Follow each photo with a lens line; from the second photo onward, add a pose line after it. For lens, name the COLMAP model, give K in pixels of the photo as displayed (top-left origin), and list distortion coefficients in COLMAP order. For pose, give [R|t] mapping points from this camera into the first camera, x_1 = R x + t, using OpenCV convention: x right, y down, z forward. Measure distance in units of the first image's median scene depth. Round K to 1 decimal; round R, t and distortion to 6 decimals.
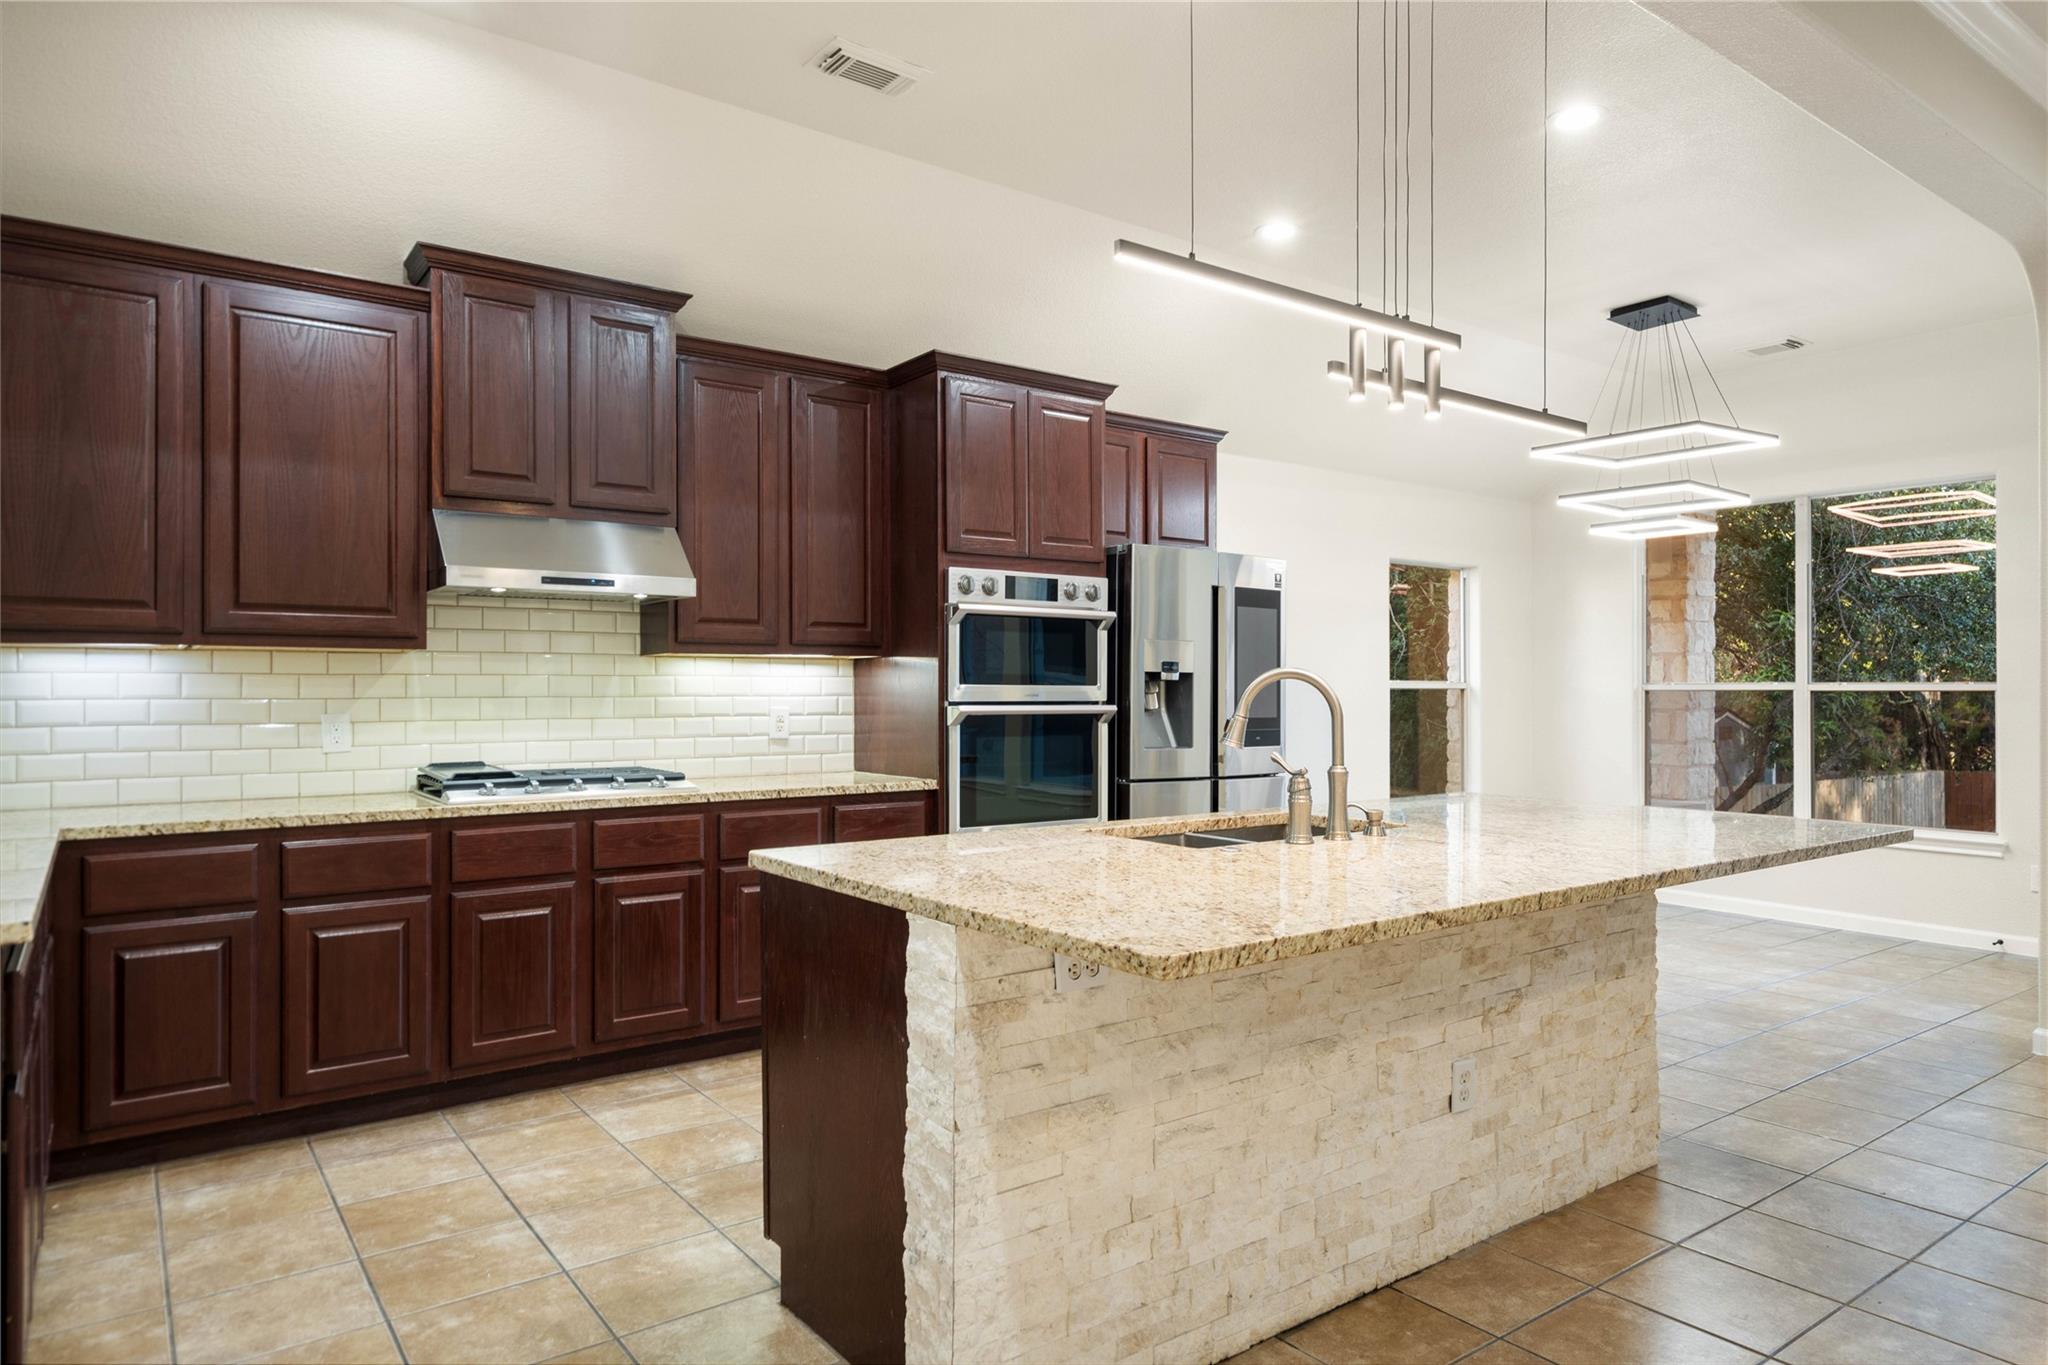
lens RADIAL K [[1240.2, 0, 1049.3], [0, 1240.2, 681.1], [0, 0, 1]] dist [0.012534, 0.000063]
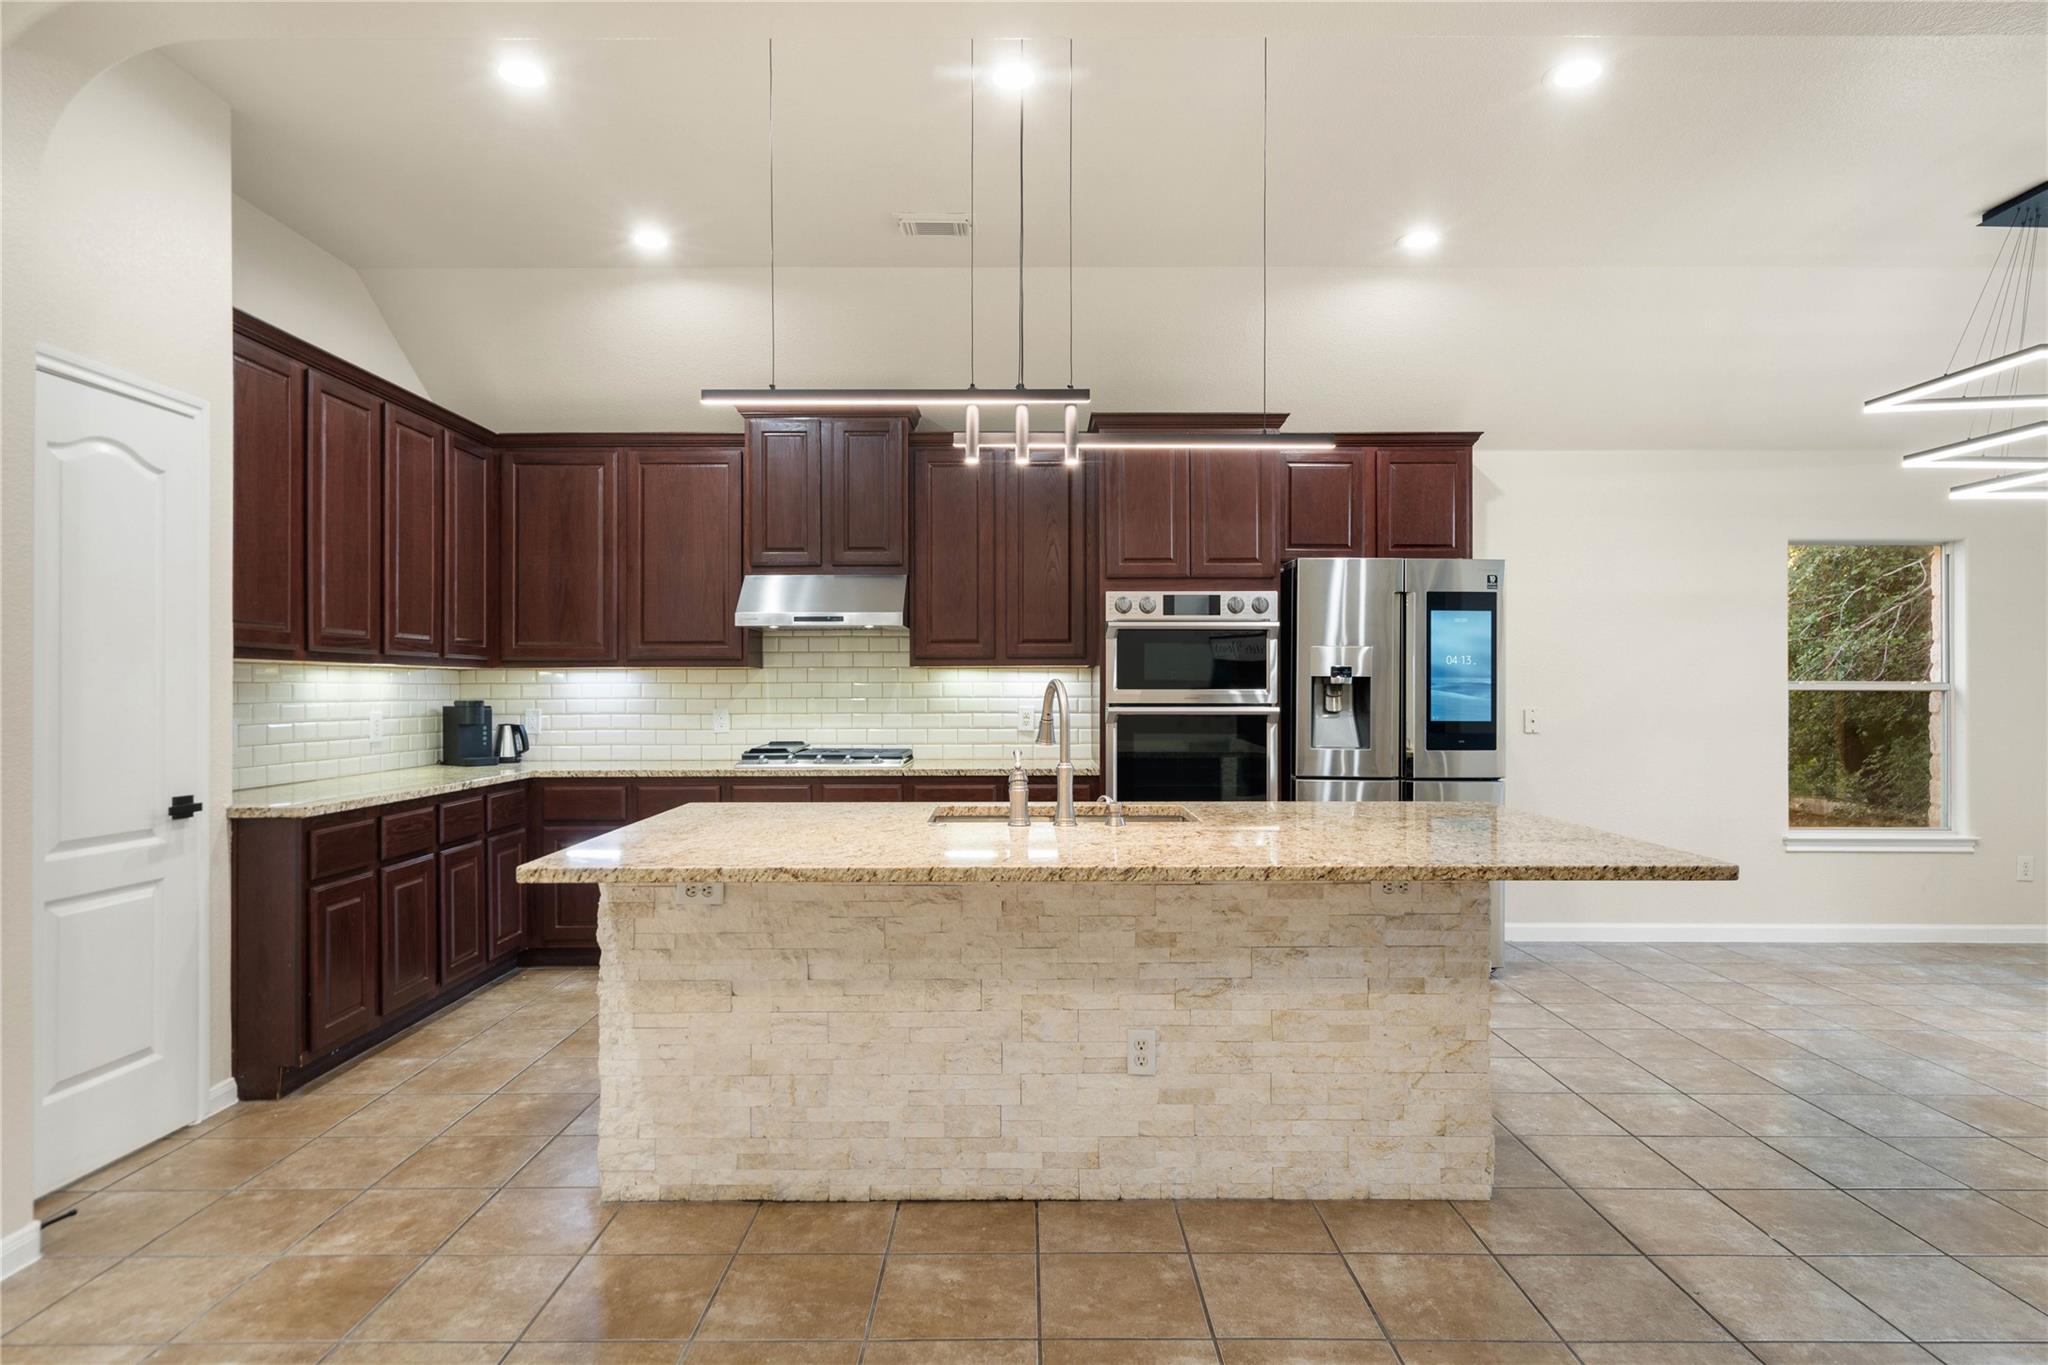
lens RADIAL K [[1134.7, 0, 1032.1], [0, 1134.7, 683.2], [0, 0, 1]] dist [0.012232, -0.000718]
pose [[0.802749, -0.002678, -0.596312, 0.630276], [0.005262, 0.999983, 0.002593, -0.007534], [0.596294, -0.005220, 0.802749, 0.088569]]
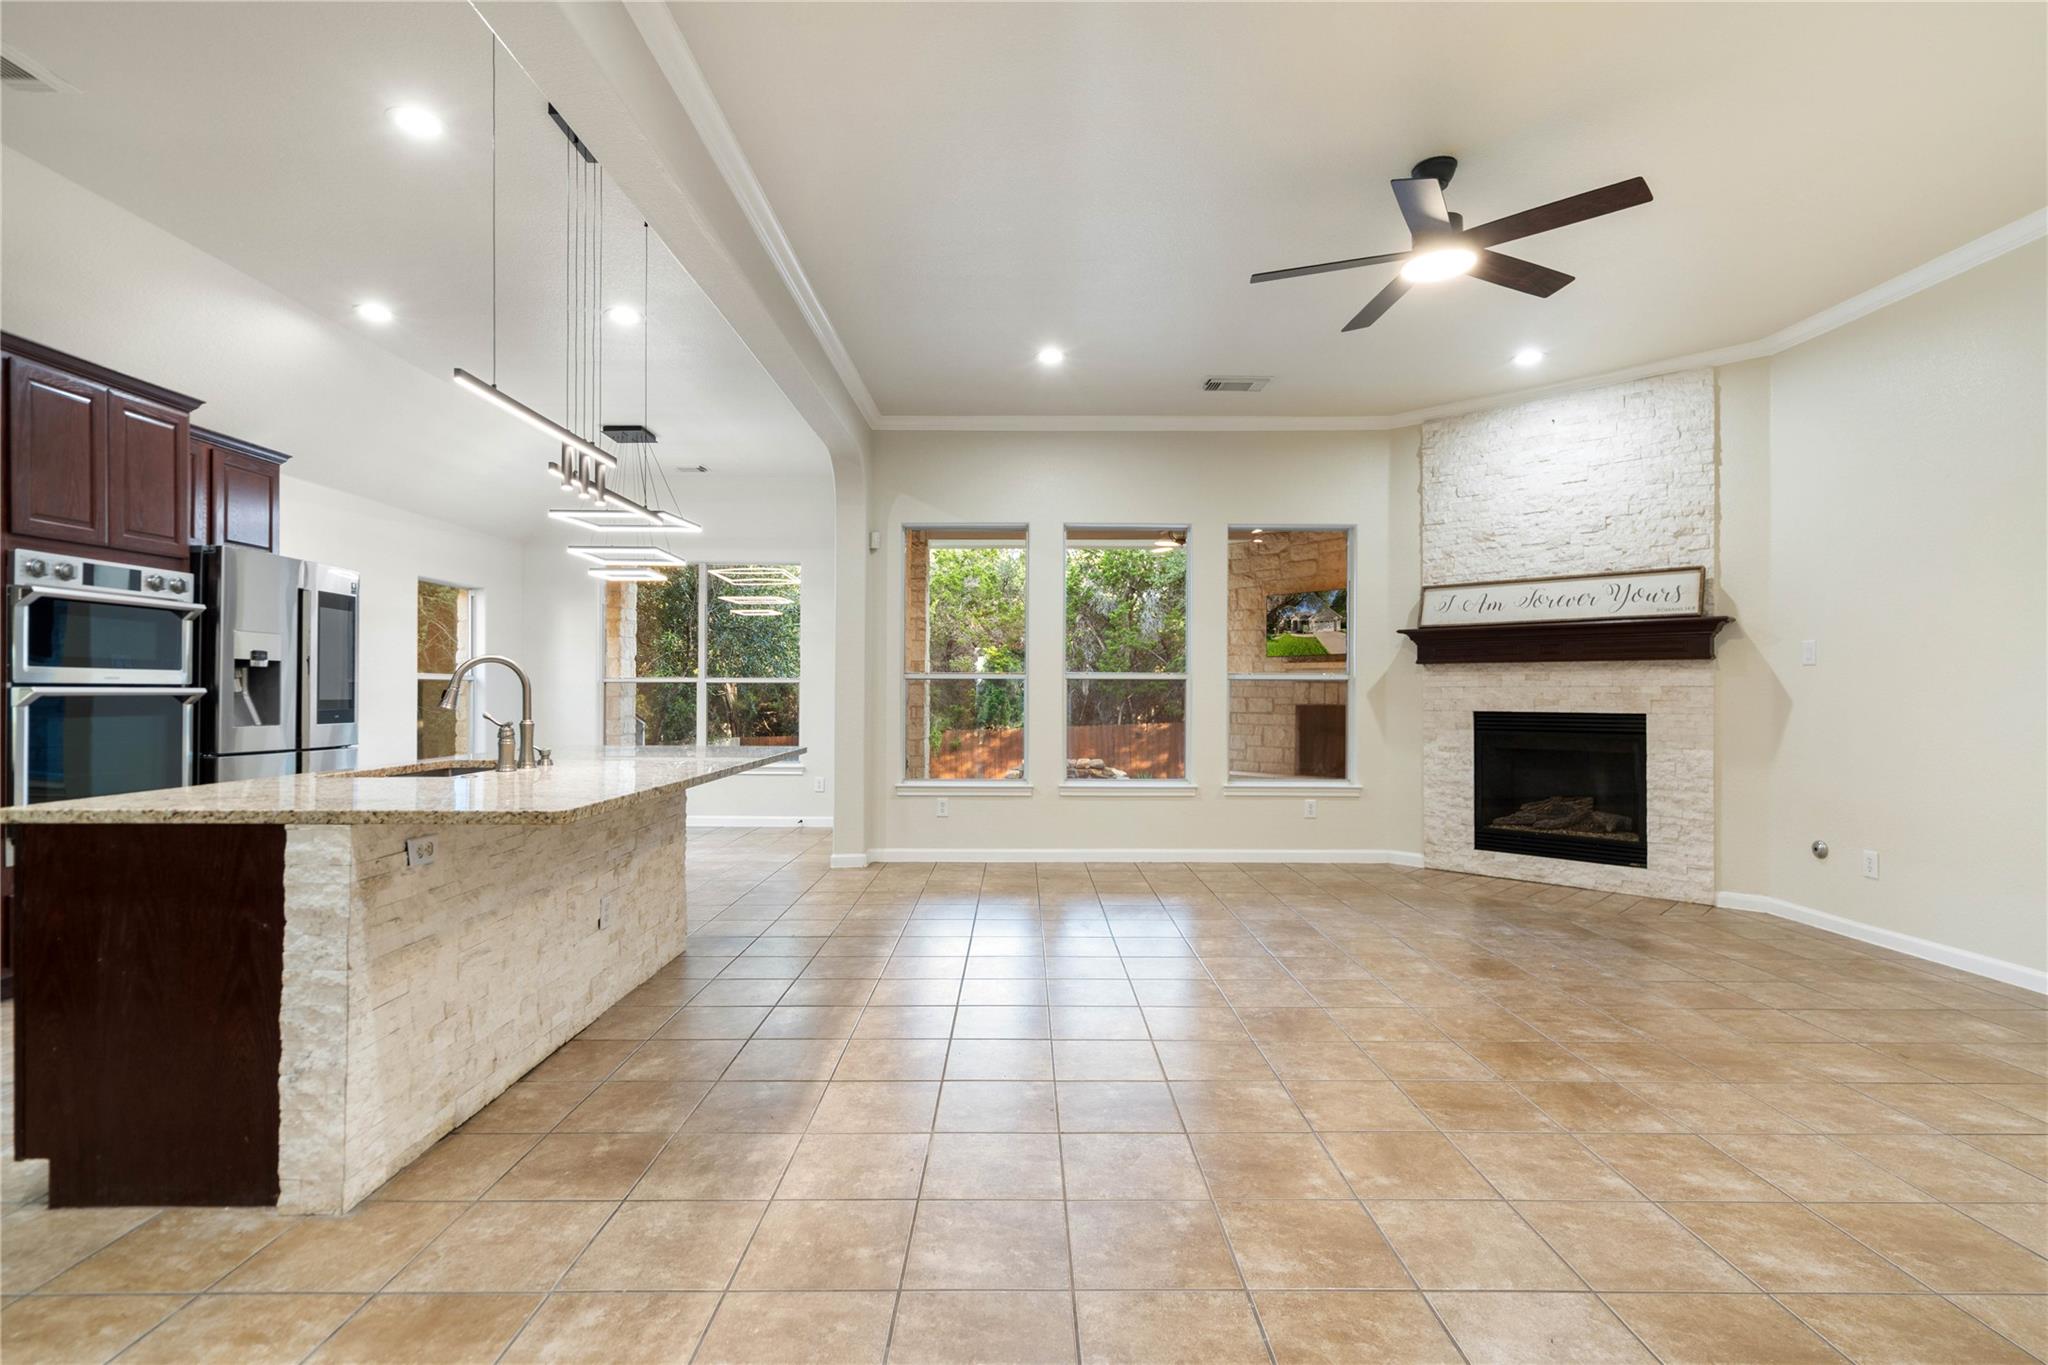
lens RADIAL K [[956.1, 0, 1008.9], [0, 956.1, 682.9], [0, 0, 1]] dist [0.006836, 0.000418]
pose [[0.611150, 0.006553, 0.791488, -0.251046], [-0.007063, 0.999971, -0.002826, 0.016223], [-0.791483, -0.003864, 0.611179, -0.140055]]
